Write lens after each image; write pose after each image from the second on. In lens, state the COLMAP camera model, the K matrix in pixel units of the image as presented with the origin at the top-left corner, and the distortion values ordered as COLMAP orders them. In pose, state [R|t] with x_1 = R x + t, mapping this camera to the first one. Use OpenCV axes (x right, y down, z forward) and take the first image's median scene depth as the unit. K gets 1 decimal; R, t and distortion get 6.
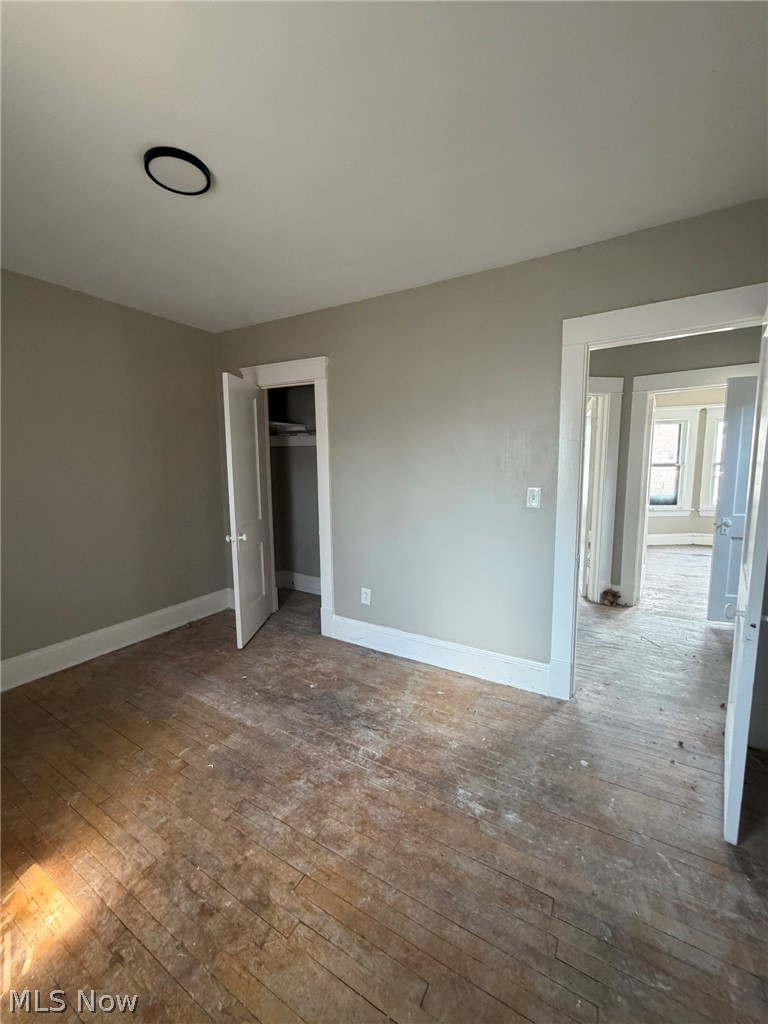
lens RADIAL K [[406.2, 0, 381.4], [0, 406.2, 509.6], [0, 0, 1]] dist [-0.000266, 0.000346]
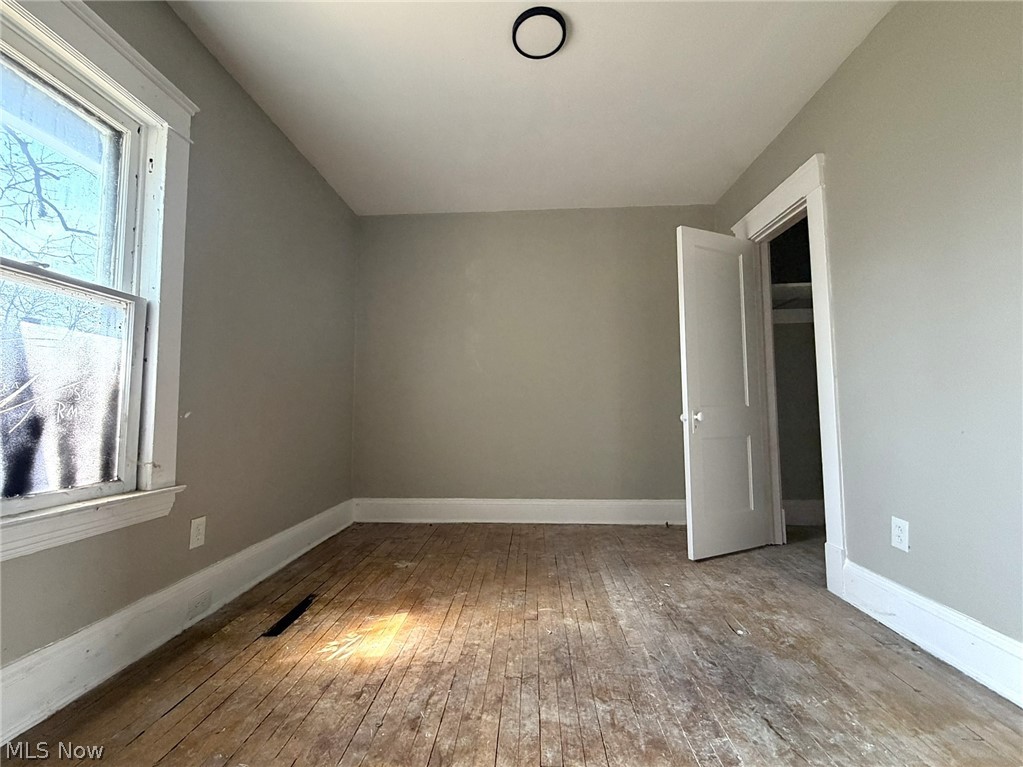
lens RADIAL K [[425.5, 0, 508.0], [0, 425.5, 385.9], [0, 0, 1]] dist [0.001520, 0.000081]
pose [[0.465509, -0.050726, -0.883589, 0.318234], [-0.099510, 0.989026, -0.109205, 0.188173], [0.879431, 0.138762, 0.455352, 0.374070]]
